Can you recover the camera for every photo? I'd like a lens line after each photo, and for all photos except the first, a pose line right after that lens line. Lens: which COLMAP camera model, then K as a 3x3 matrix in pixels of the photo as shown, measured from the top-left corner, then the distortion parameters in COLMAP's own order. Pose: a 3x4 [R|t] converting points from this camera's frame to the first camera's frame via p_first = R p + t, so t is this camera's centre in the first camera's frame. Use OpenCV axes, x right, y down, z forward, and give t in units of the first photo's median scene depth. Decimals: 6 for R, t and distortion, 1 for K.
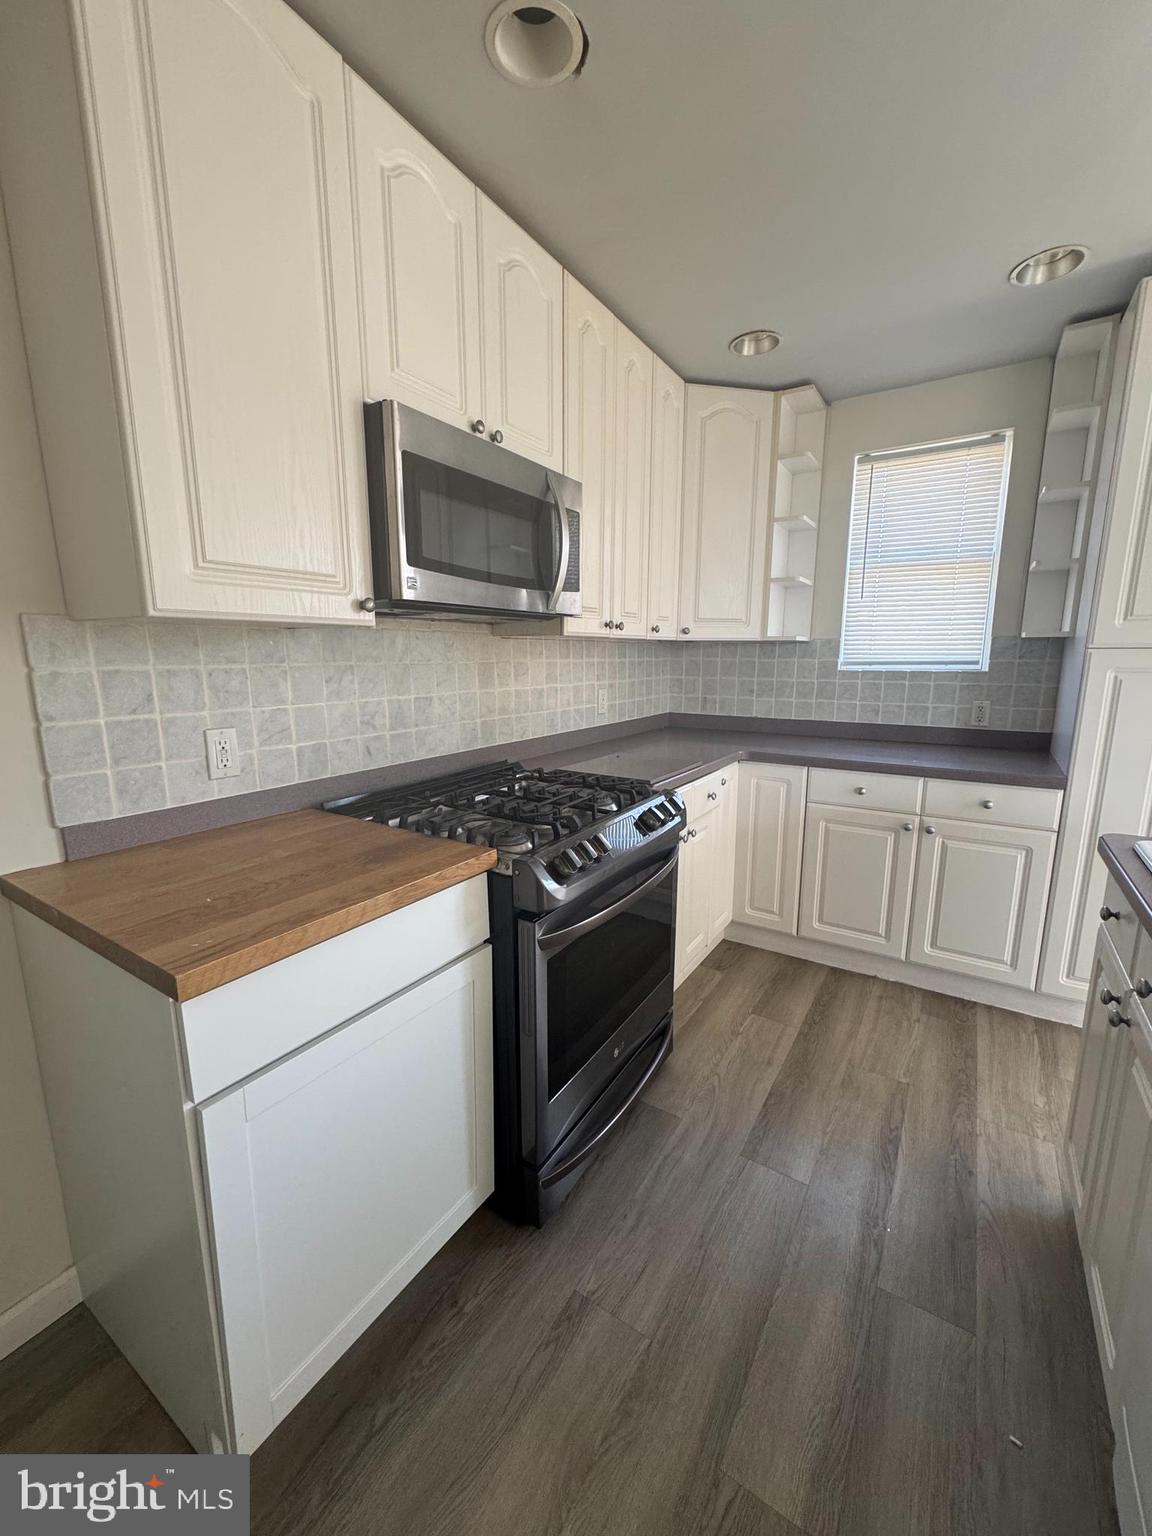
lens RADIAL K [[614.2, 0, 580.7], [0, 614.2, 766.4], [0, 0, 1]] dist [-0.001190, 0.000099]
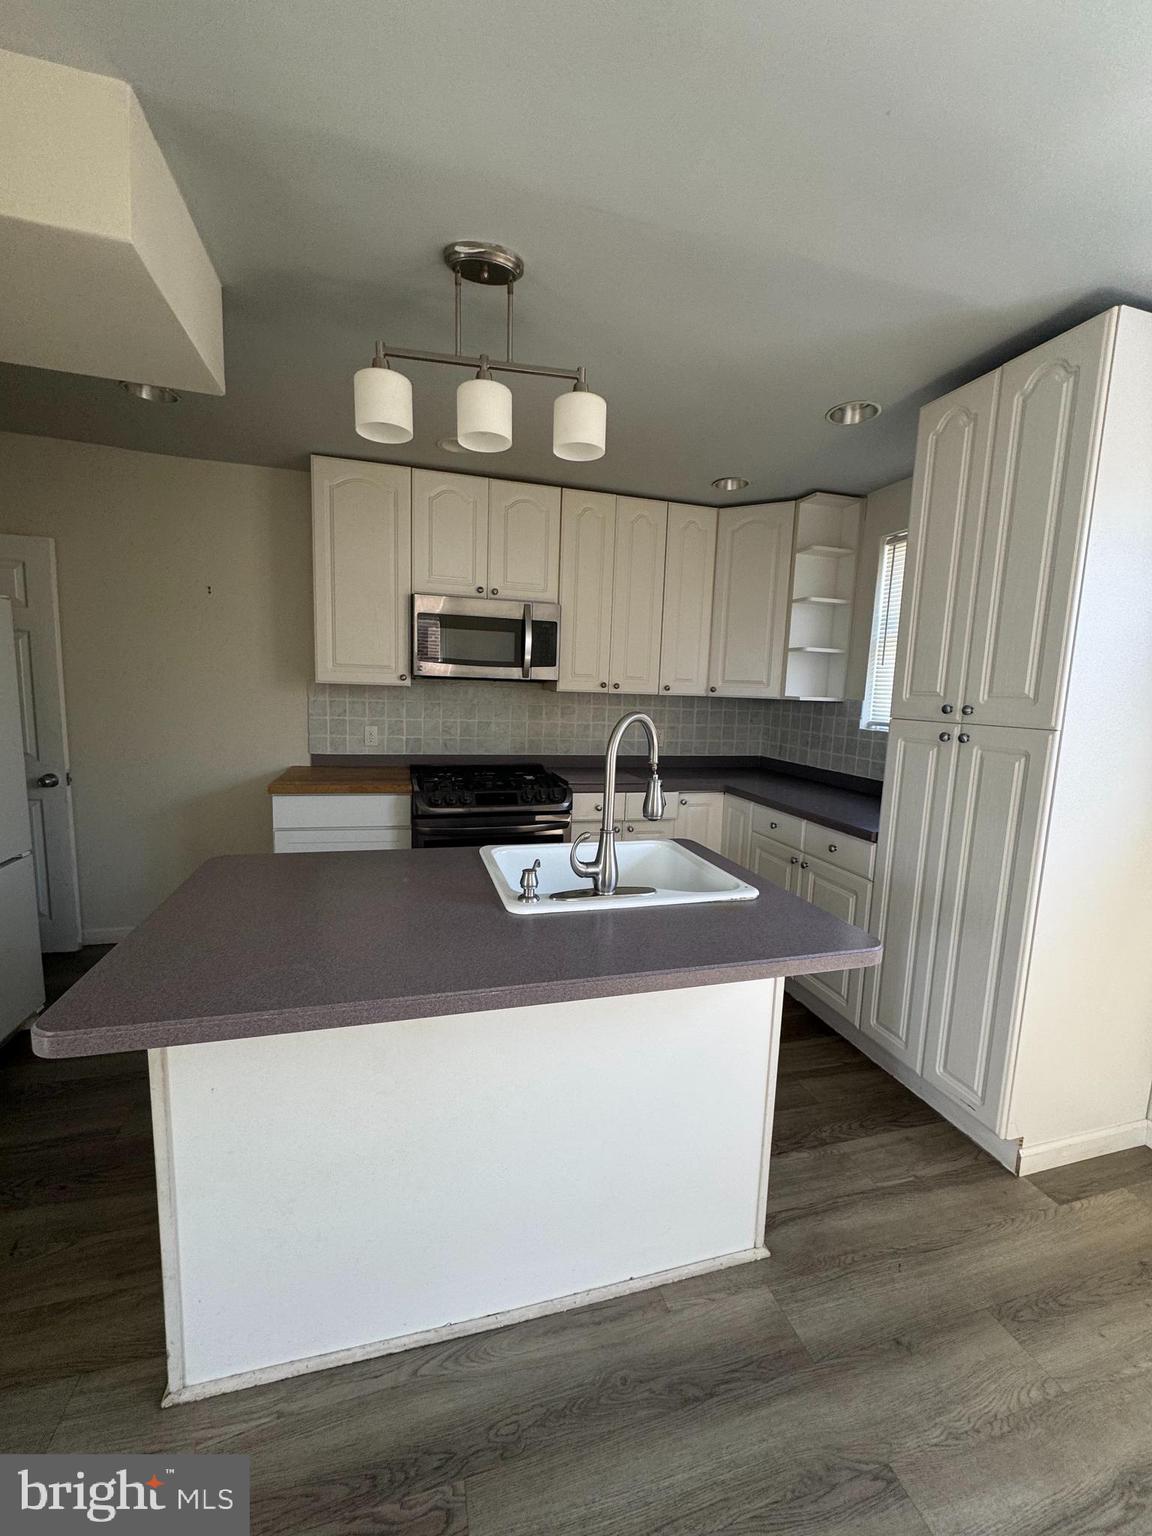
lens RADIAL K [[614.2, 0, 576.5], [0, 614.2, 769.6], [0, 0, 1]] dist [-0.001190, 0.000099]
pose [[0.749920, 0.115487, -0.651370, 1.239666], [-0.155280, 0.987864, -0.003626, -0.005502], [0.643046, 0.103864, 0.758752, -0.232579]]
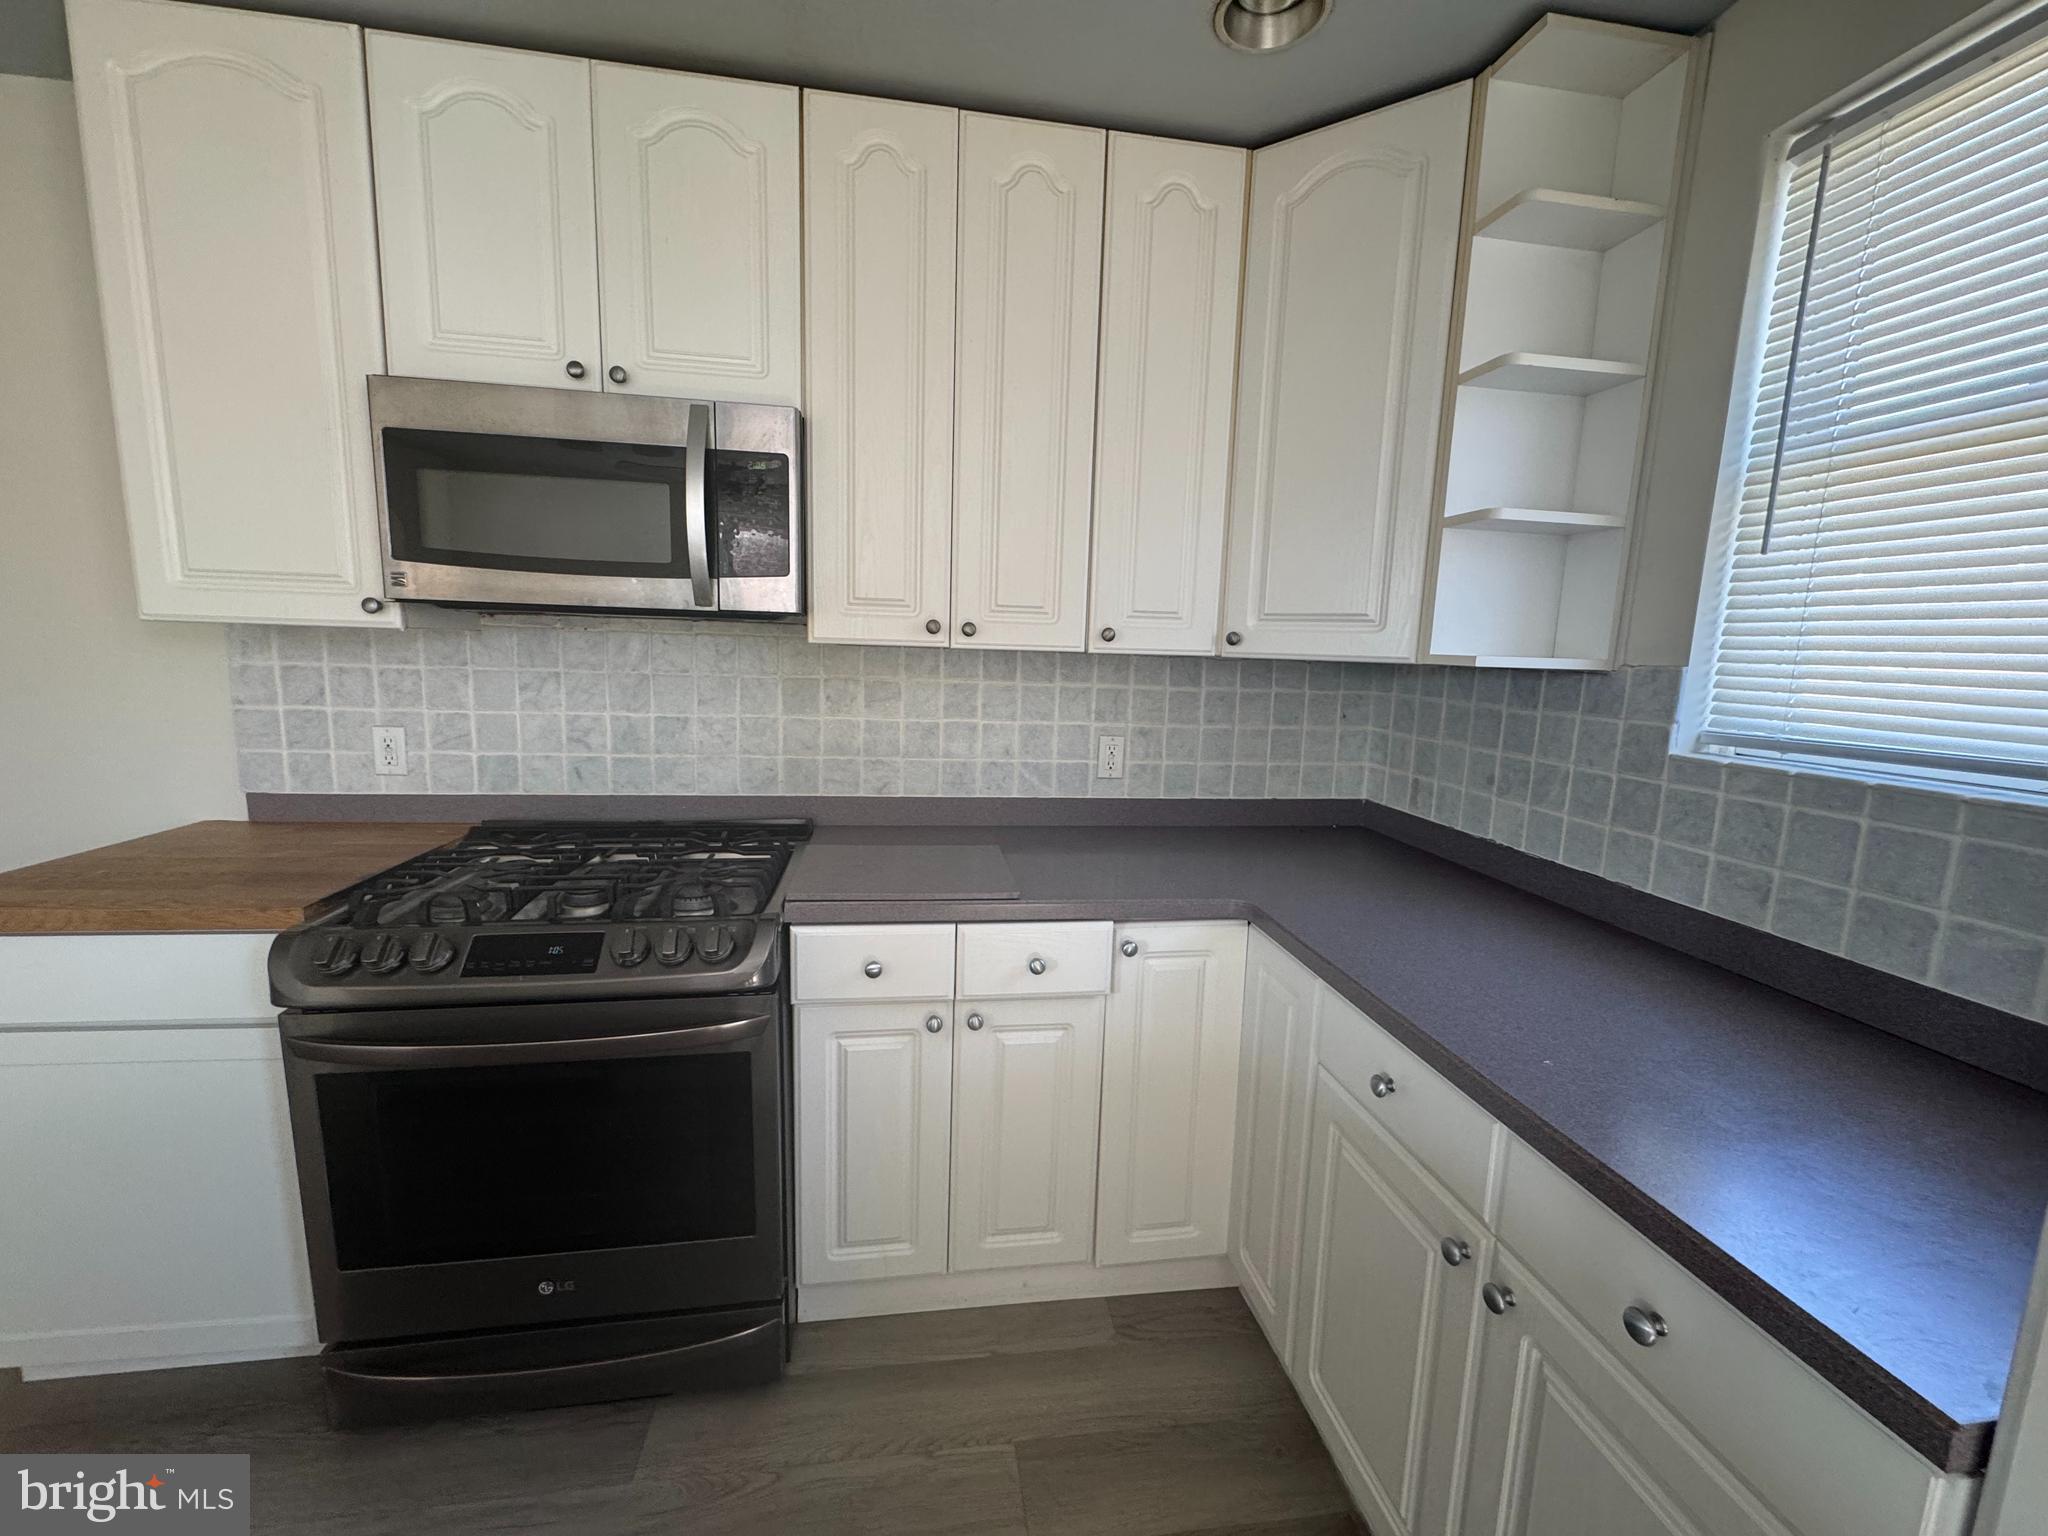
lens RADIAL K [[818.9, 0, 1023.9], [0, 818.9, 763.6], [0, 0, 1]] dist [-0.001190, 0.000099]
pose [[0.657359, 0.129632, -0.742344, 0.857410], [-0.169724, 0.985251, 0.021756, -0.159776], [0.734216, 0.111692, 0.669665, 0.662913]]
